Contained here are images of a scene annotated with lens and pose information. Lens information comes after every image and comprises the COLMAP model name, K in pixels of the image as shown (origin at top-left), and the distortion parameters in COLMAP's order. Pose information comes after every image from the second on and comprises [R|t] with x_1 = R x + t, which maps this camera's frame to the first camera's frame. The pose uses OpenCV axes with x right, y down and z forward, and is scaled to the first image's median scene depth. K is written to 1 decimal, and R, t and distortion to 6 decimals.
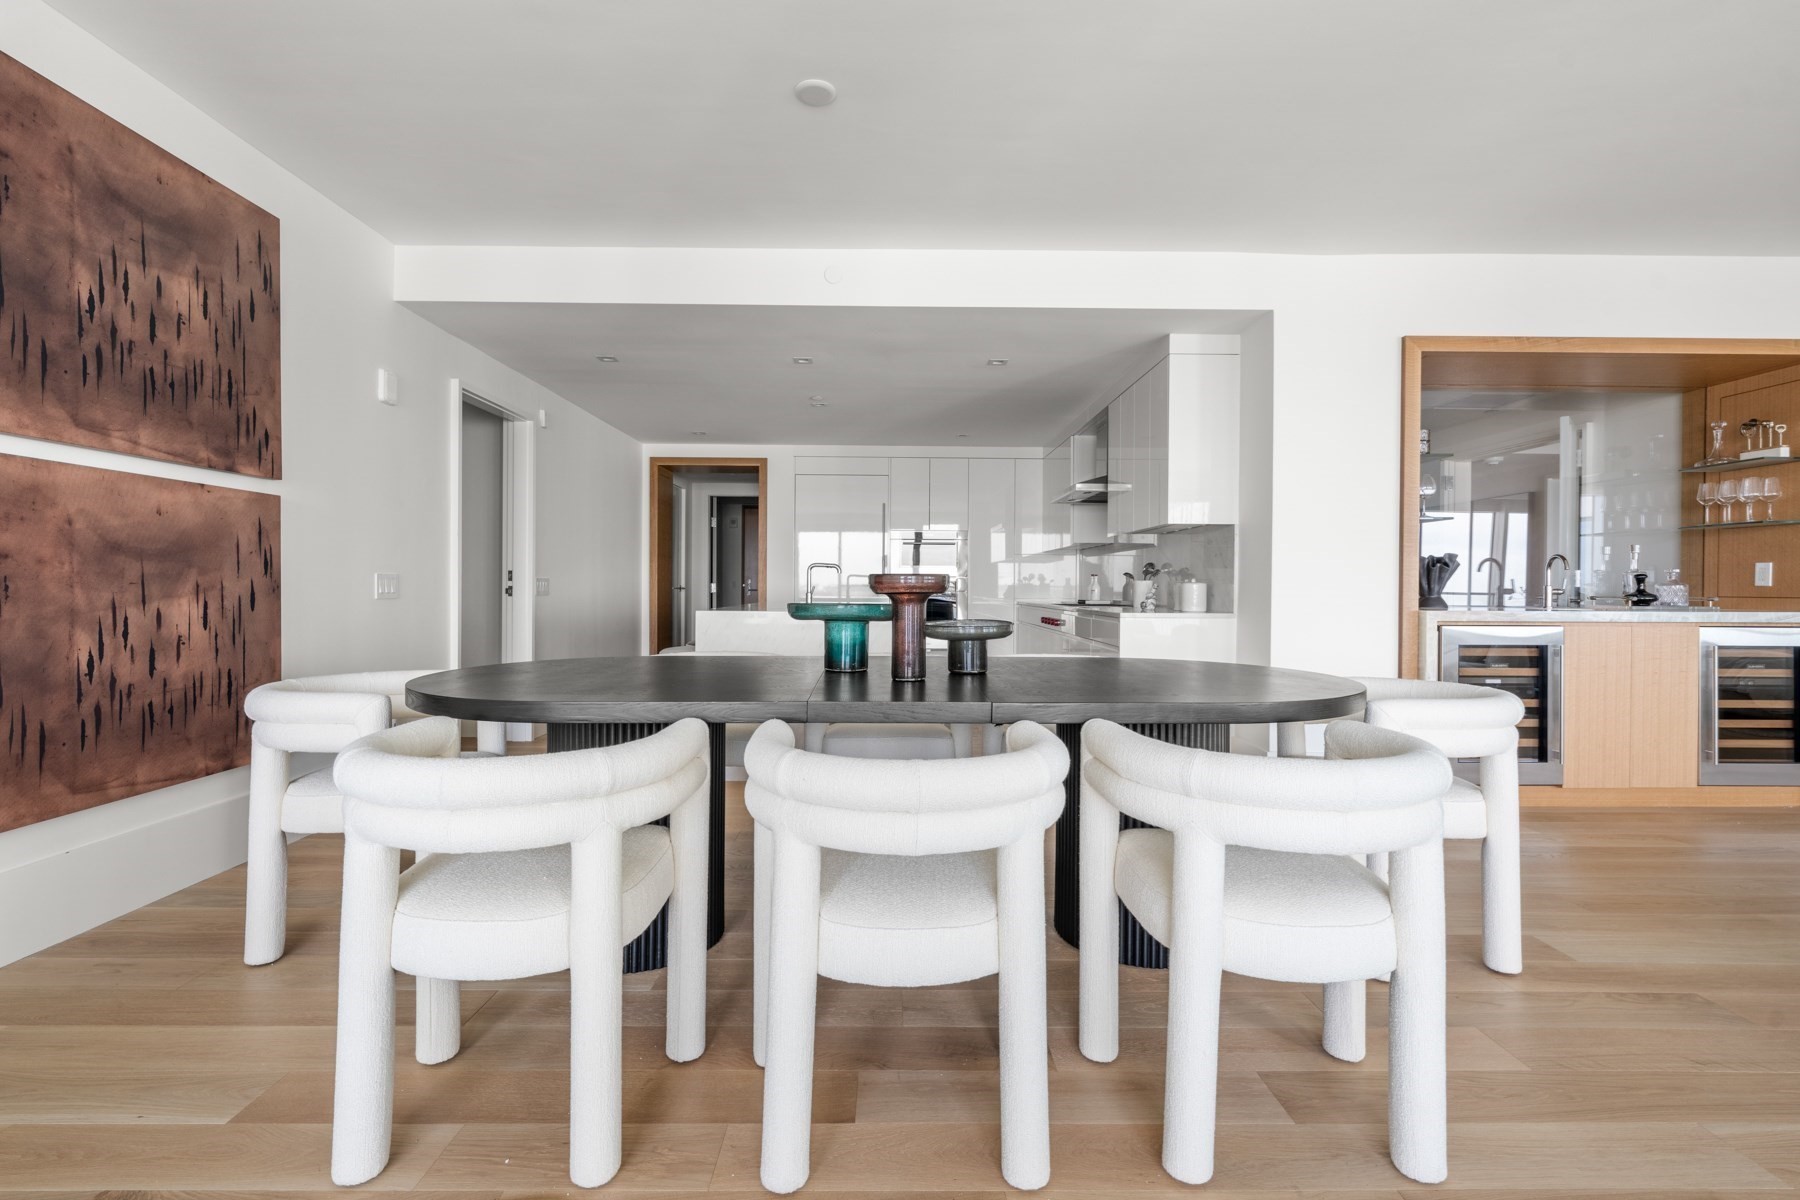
lens RADIAL K [[826.0, 0, 898.4], [0, 826.0, 590.7], [0, 0, 1]] dist [0.000303, -0.000043]
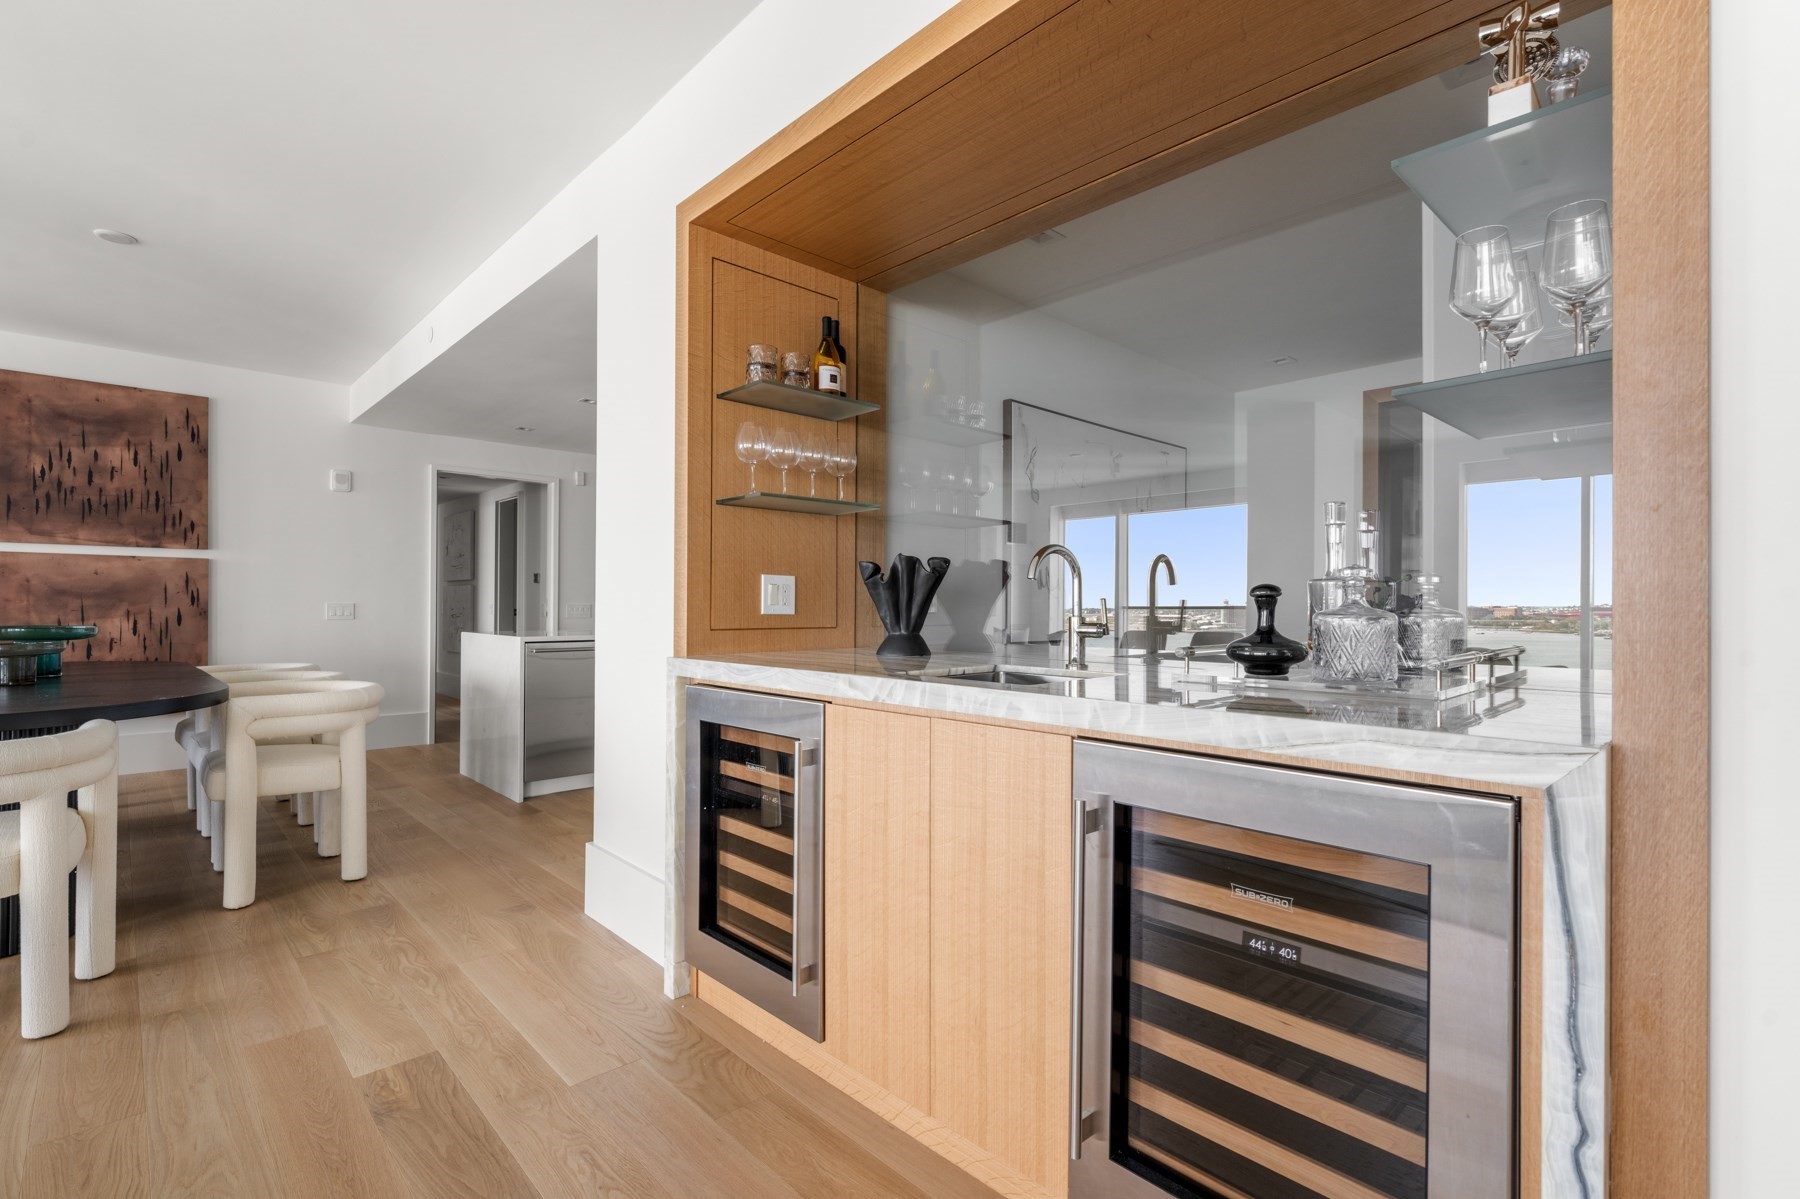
lens RADIAL K [[811.5, 0, 891.5], [0, 811.5, 602.2], [0, 0, 1]] dist [-0.001431, -0.000358]
pose [[0.672949, -0.006117, -0.739663, 1.534886], [-0.003350, 0.999930, -0.011318, -0.011261], [0.739681, 0.010095, 0.672882, 0.978351]]
